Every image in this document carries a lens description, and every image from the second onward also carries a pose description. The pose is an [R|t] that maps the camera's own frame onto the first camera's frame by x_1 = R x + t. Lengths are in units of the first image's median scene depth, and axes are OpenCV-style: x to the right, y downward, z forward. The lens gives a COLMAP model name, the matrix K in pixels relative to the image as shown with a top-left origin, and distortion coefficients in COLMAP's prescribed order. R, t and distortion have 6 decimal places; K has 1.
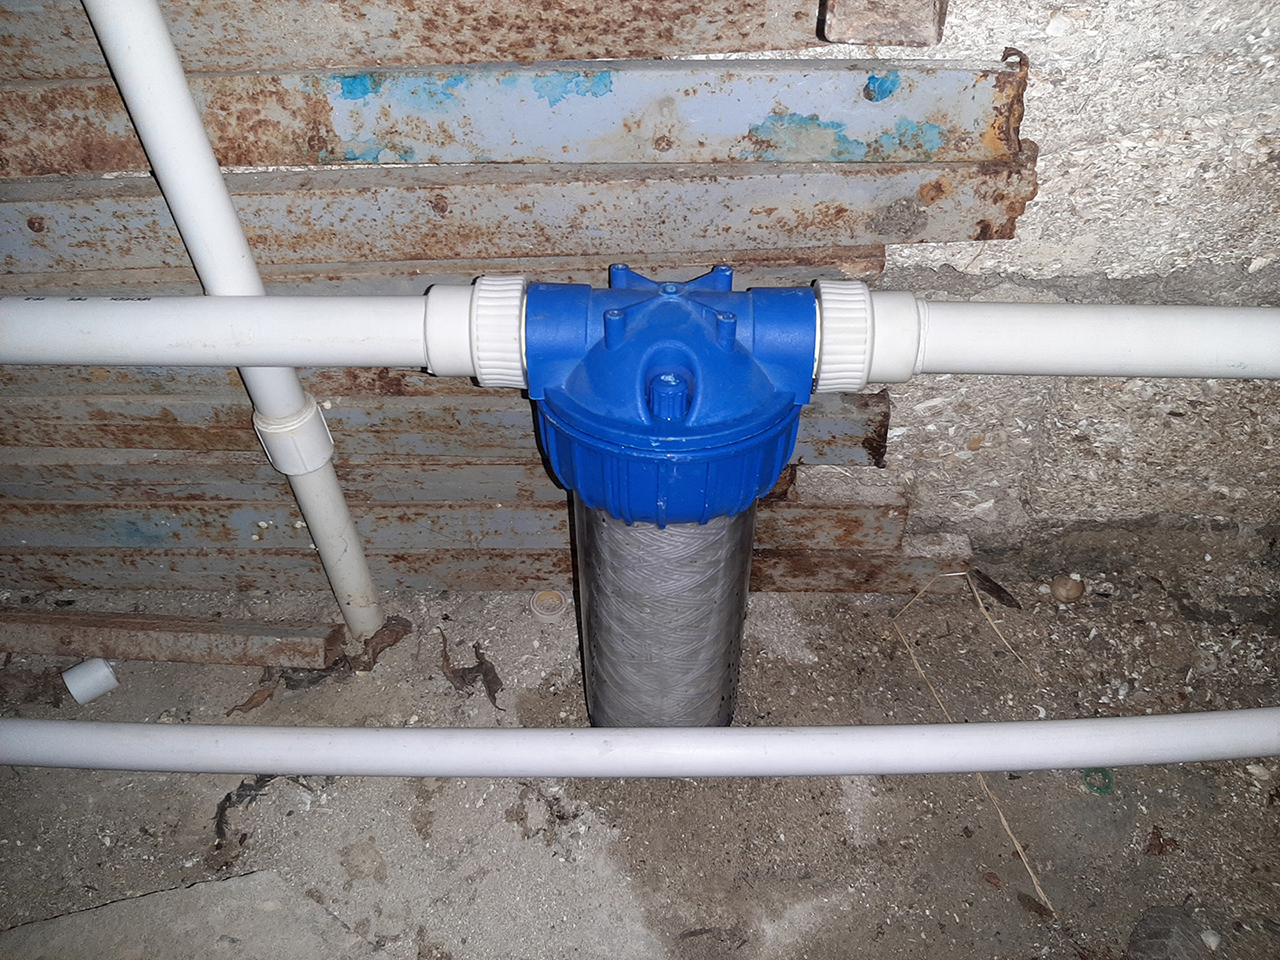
lens RADIAL K [[1014.7, 0, 646.4], [0, 1014.7, 487.7], [0, 0, 1]] dist [0.021843, -0.082024]
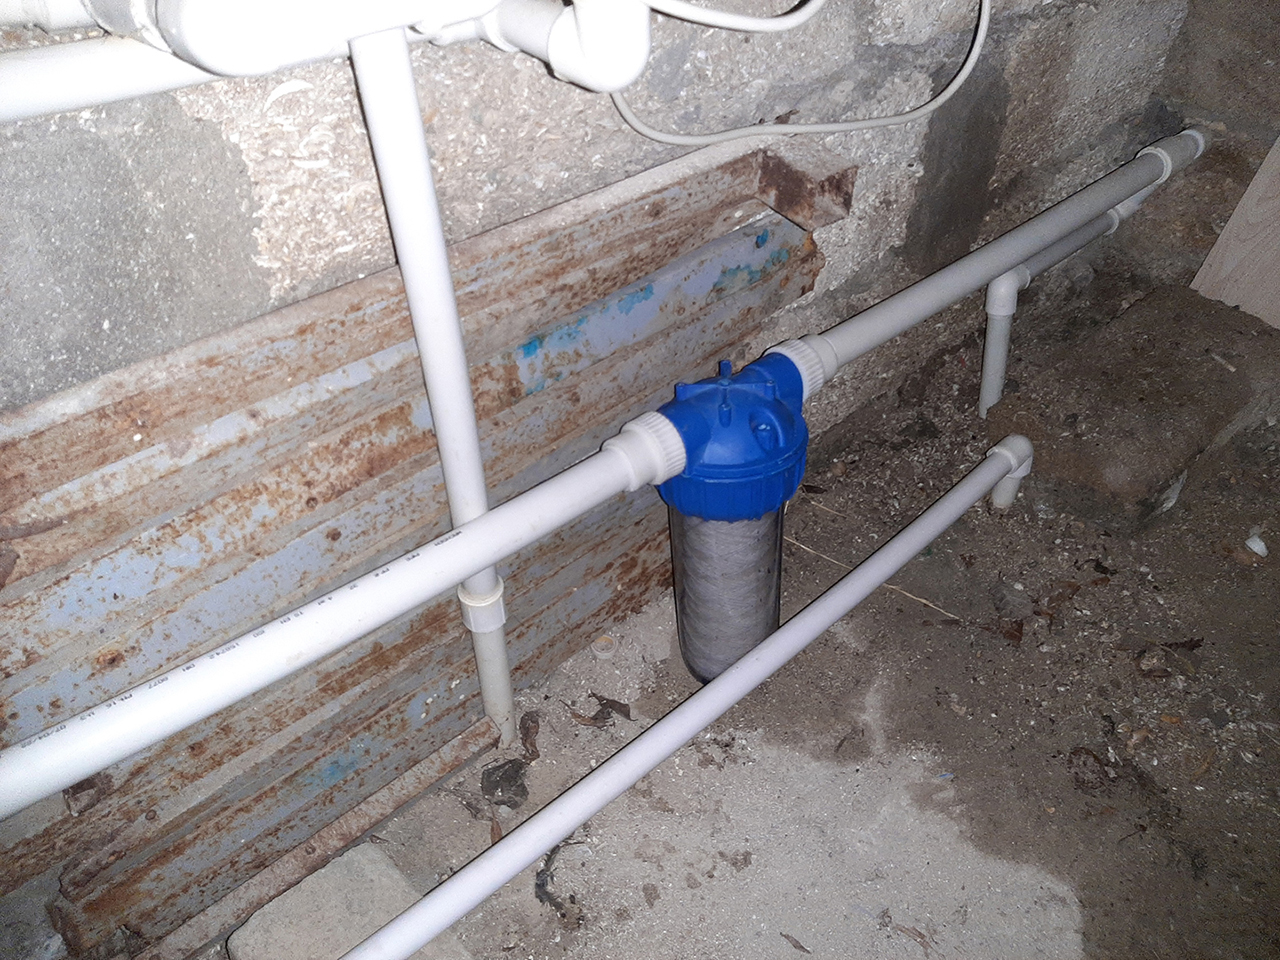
lens RADIAL K [[1014.7, 0, 637.7], [0, 1014.7, 480.3], [0, 0, 1]] dist [0.021843, -0.082024]
pose [[0.726085, -0.444280, 0.524801, -0.807253], [0.474985, 0.875939, 0.084381, -0.205774], [-0.497182, 0.188005, 0.847033, -0.265748]]
